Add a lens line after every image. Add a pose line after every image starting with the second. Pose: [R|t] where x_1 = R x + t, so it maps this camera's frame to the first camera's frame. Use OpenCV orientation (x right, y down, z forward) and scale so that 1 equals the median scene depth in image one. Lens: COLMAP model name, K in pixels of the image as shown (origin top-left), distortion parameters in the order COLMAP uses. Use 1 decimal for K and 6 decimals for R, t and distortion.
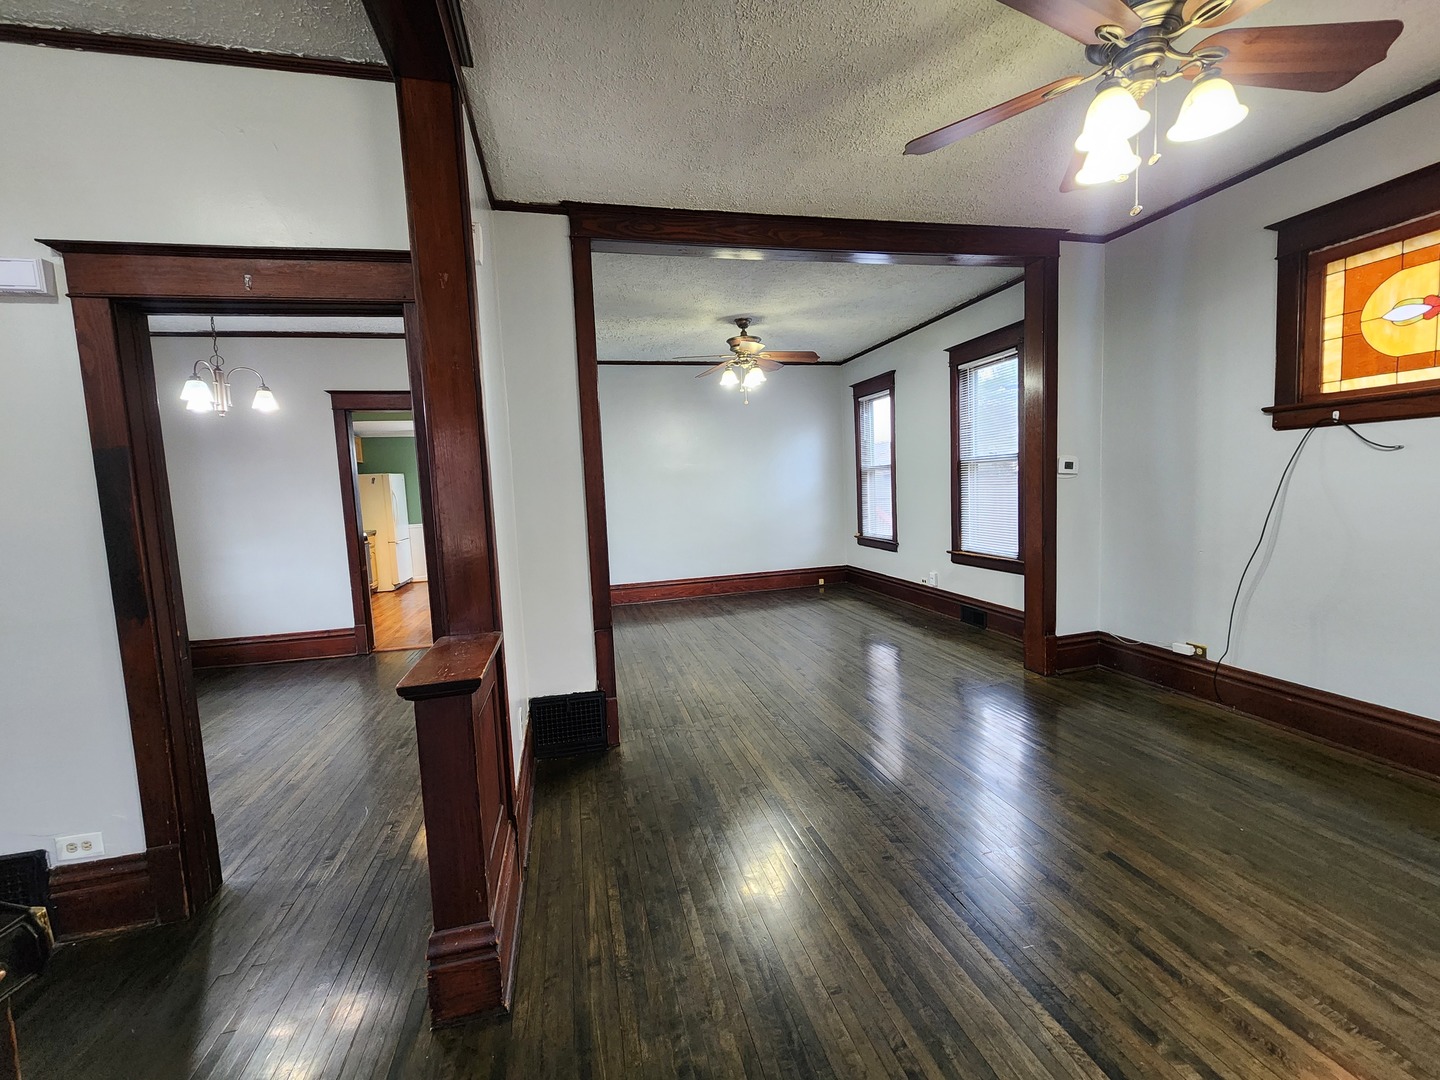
lens RADIAL K [[594.5, 0, 717.8], [0, 594.5, 534.6], [0, 0, 1]] dist [-0.000107, 0.001035]
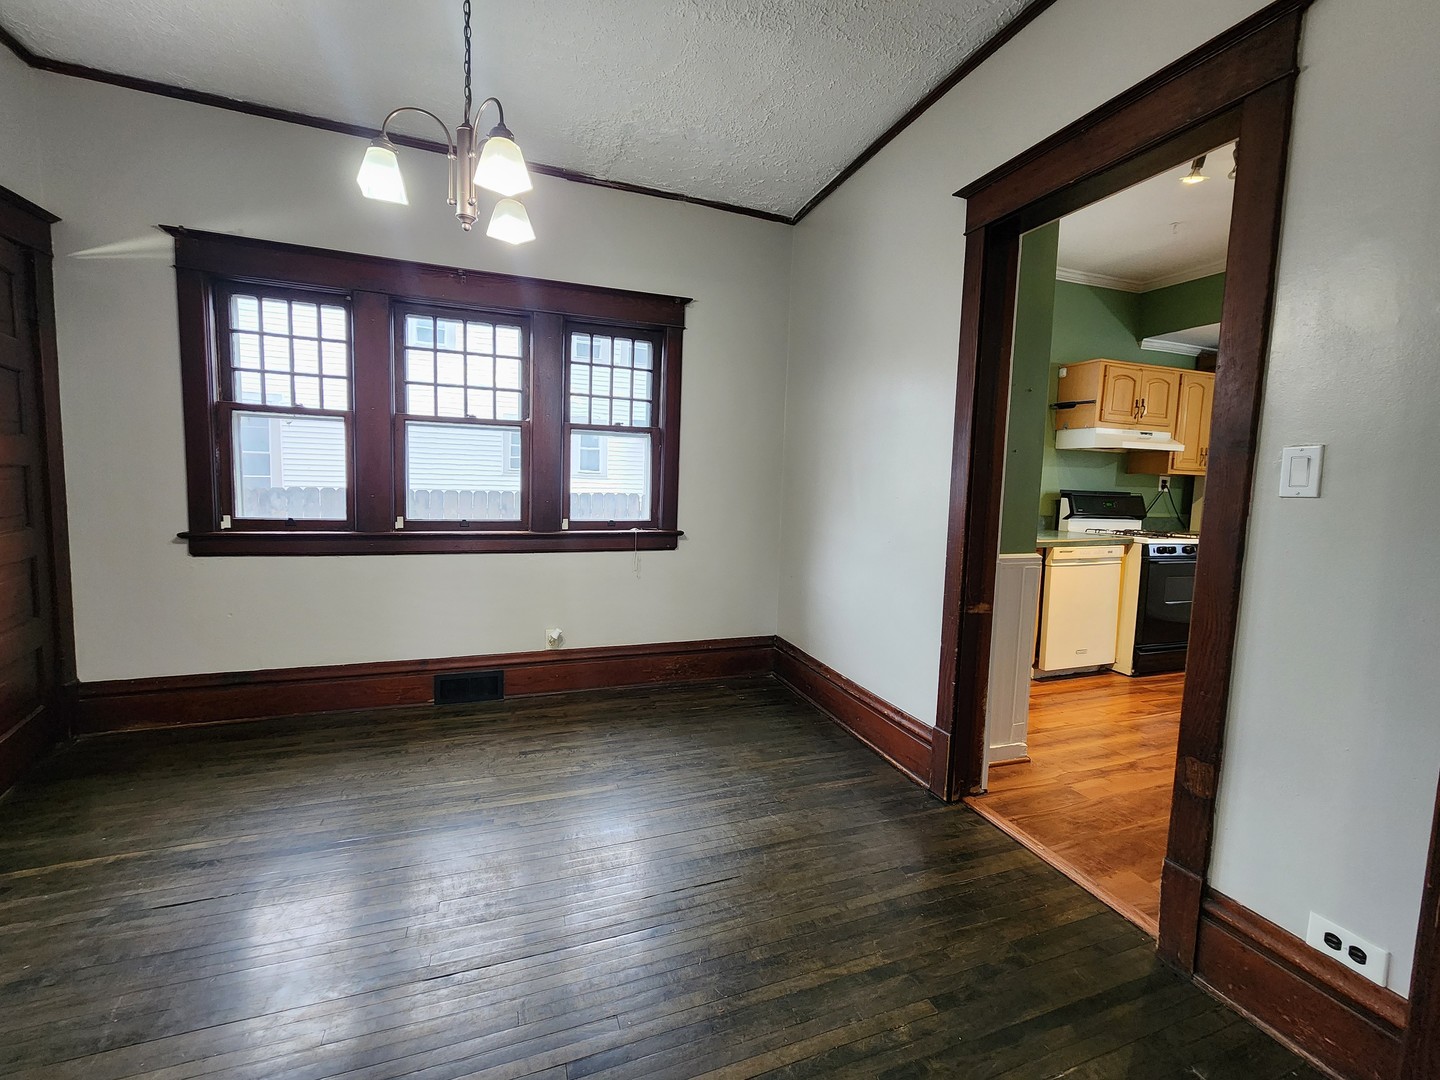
lens RADIAL K [[594.5, 0, 709.3], [0, 594.5, 532.9], [0, 0, 1]] dist [-0.000107, 0.001035]
pose [[0.095614, 0.132523, -0.986557, -0.248929], [-0.119386, 0.985471, 0.120806, -0.031523], [0.988233, 0.106230, 0.110046, 0.945578]]
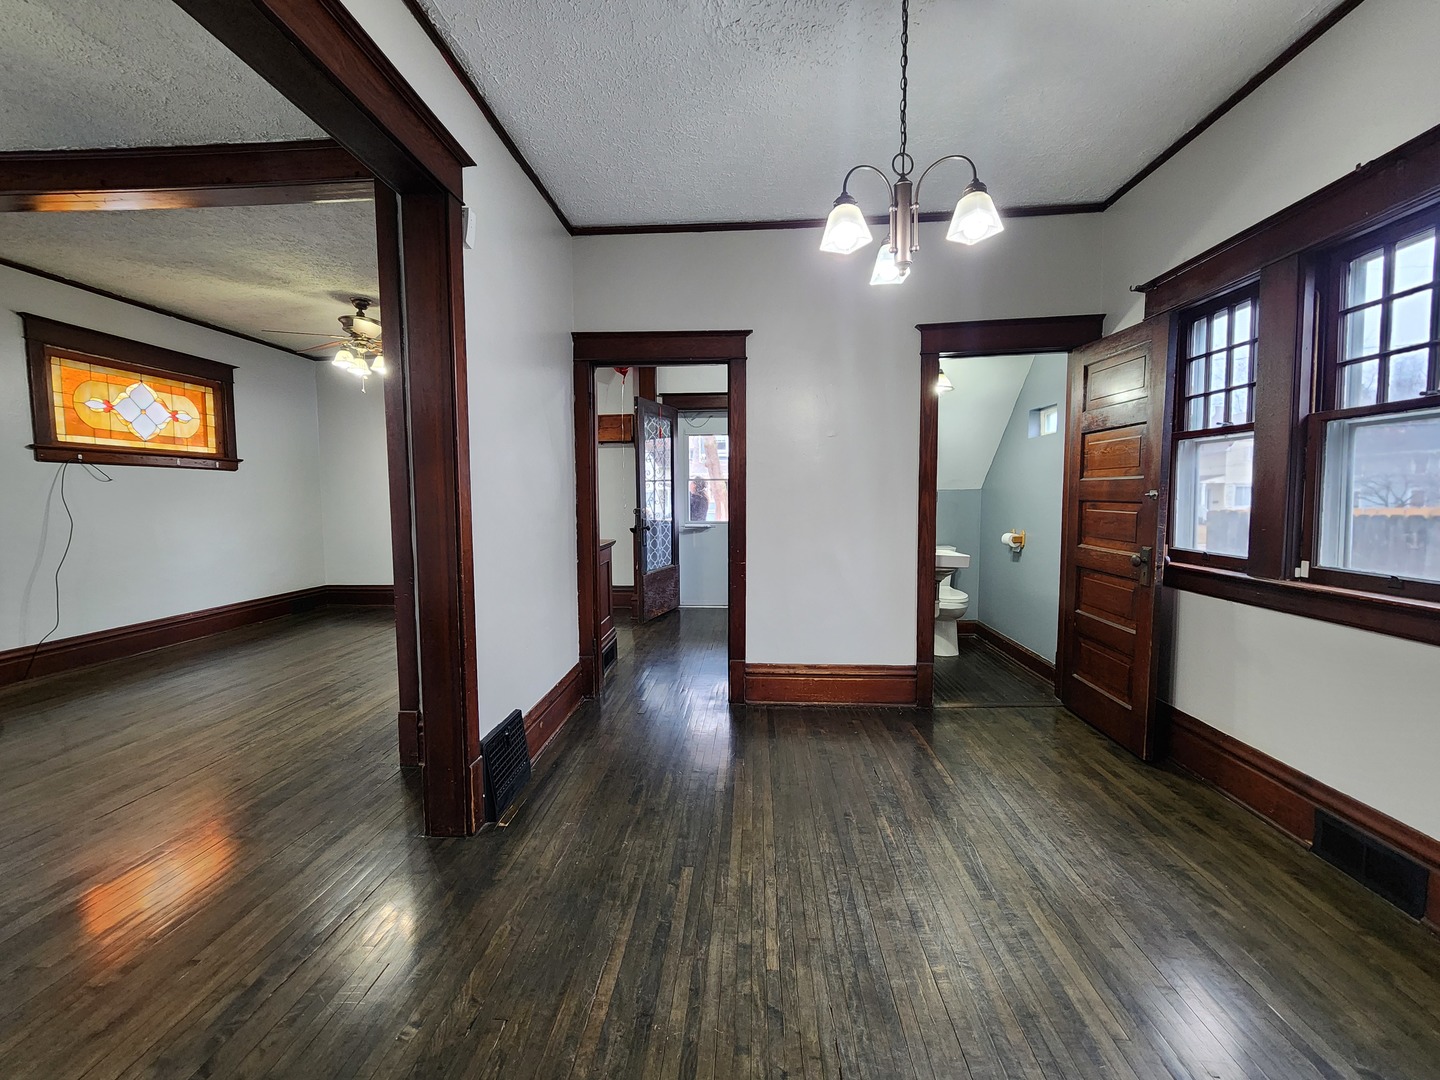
lens RADIAL K [[594.5, 0, 713.0], [0, 594.5, 533.7], [0, 0, 1]] dist [-0.000107, 0.001035]
pose [[-0.948126, 0.032999, 0.316177, -0.681599], [0.077704, 0.988485, 0.129844, -0.046588], [-0.308252, 0.147676, -0.939773, 1.277976]]
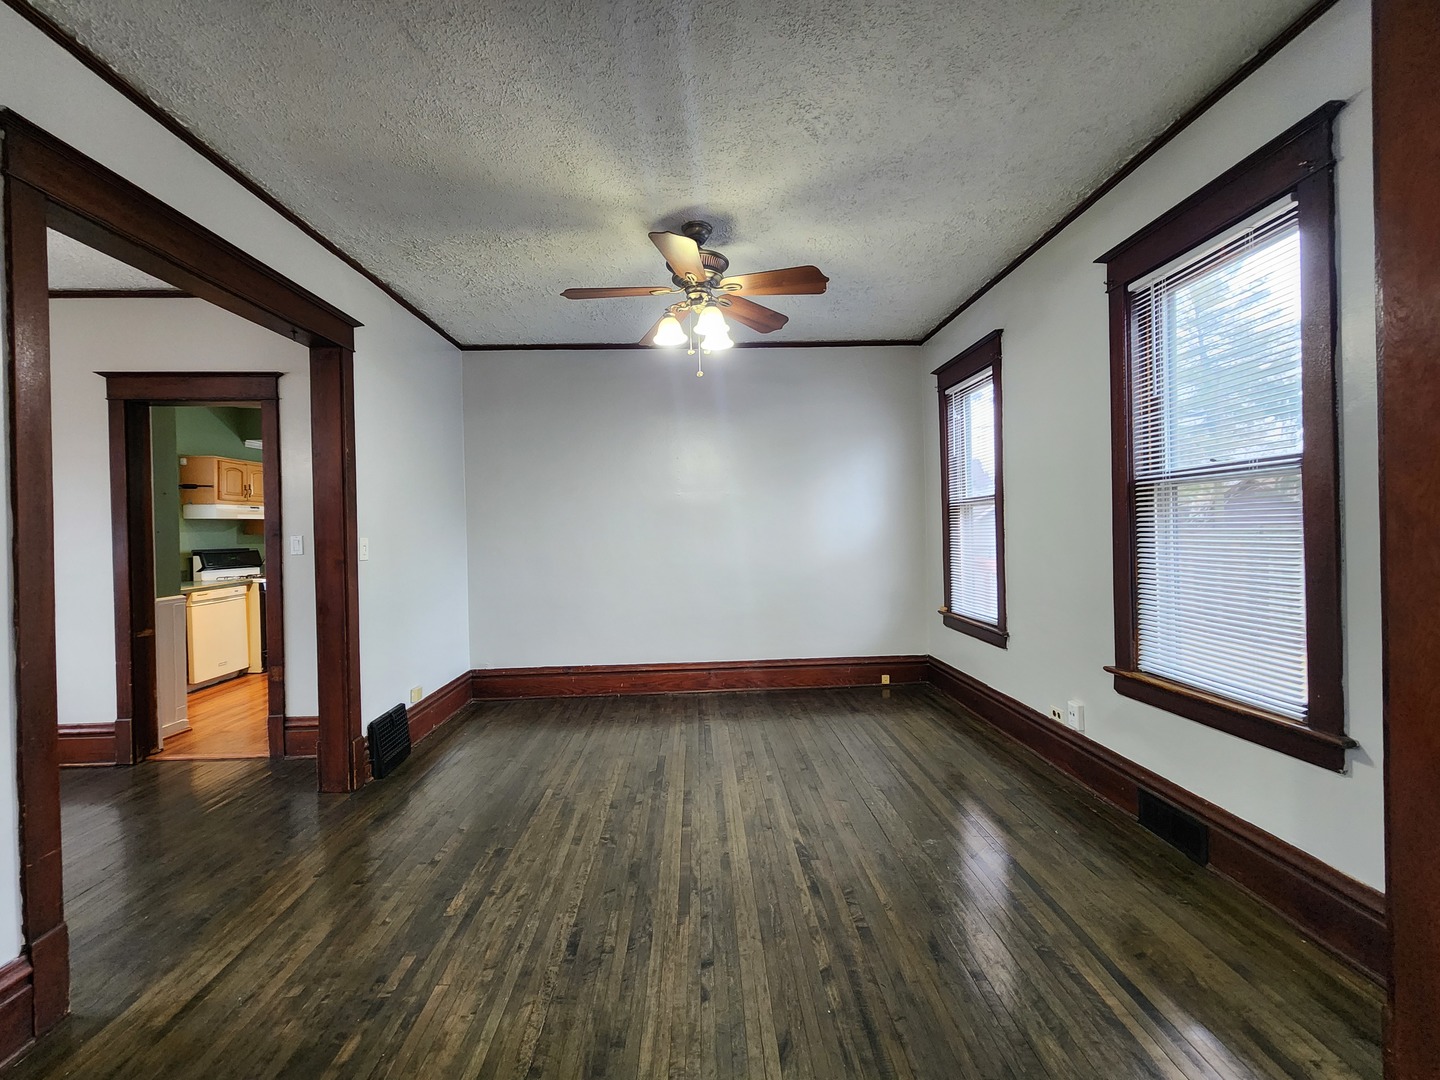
lens RADIAL K [[594.5, 0, 719.2], [0, 594.5, 532.3], [0, 0, 1]] dist [-0.000107, 0.001035]
pose [[0.977854, 0.023911, -0.207919, 0.226138], [-0.039578, 0.996653, -0.071522, -0.044271], [0.205513, 0.078167, 0.975528, 0.583185]]
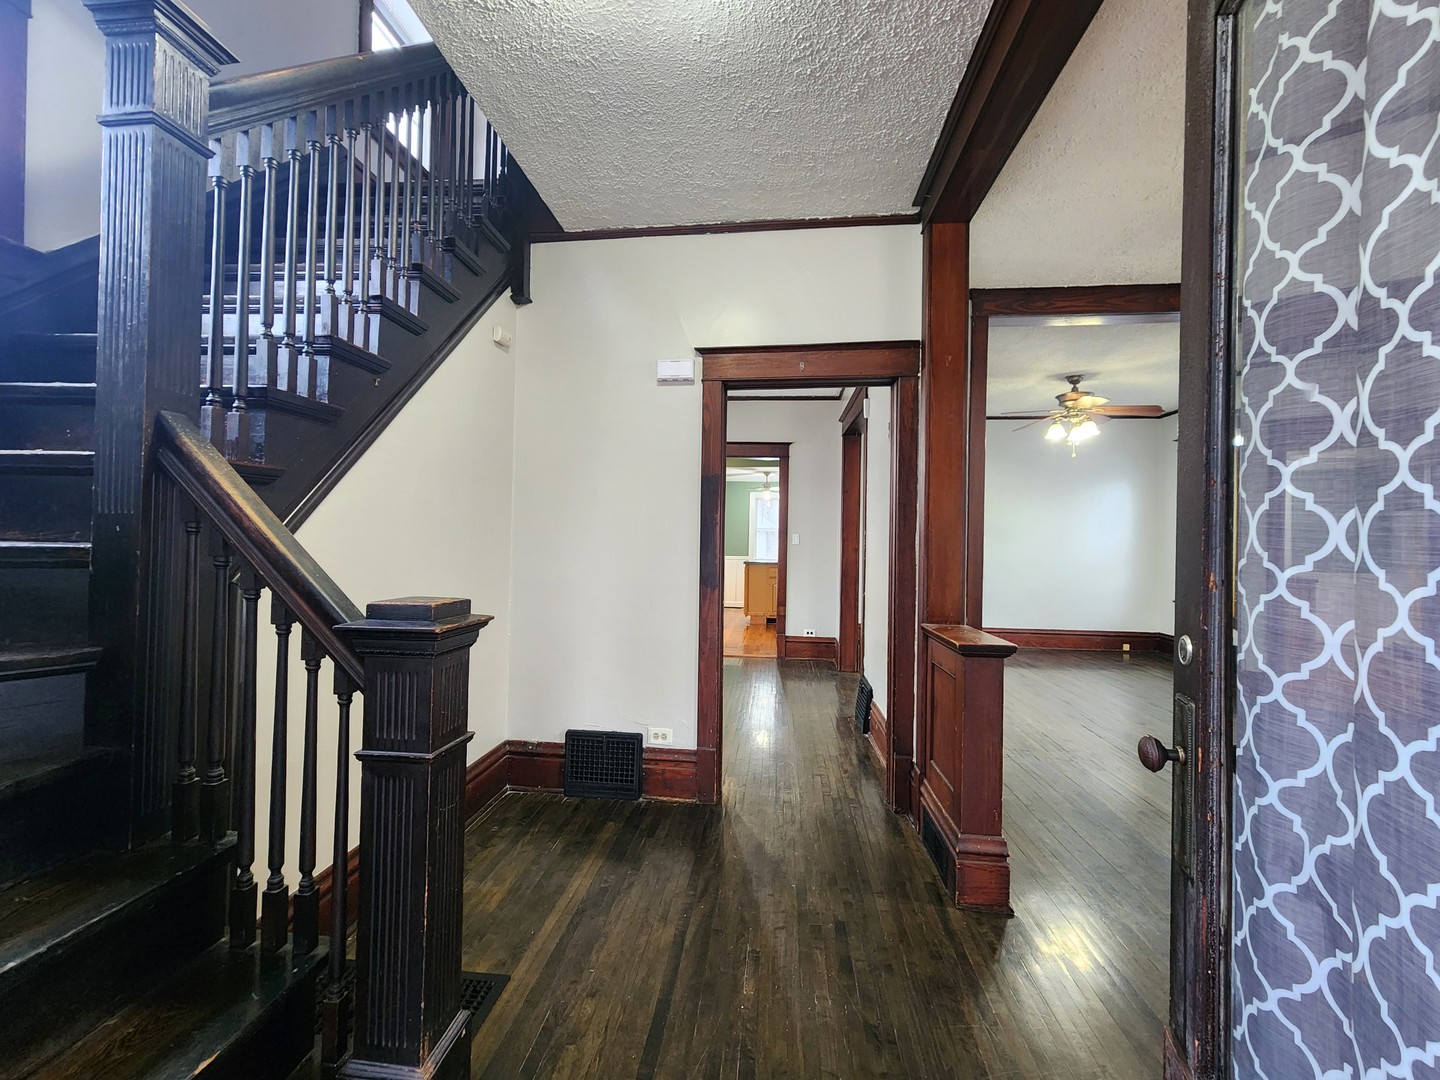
lens RADIAL K [[594.5, 0, 710.5], [0, 594.5, 534.4], [0, 0, 1]] dist [-0.000107, 0.001035]
pose [[0.935431, 0.058949, -0.348561, -0.210232], [-0.089495, 0.993369, -0.072177, 0.051975], [0.341994, 0.098711, 0.934503, -0.188823]]
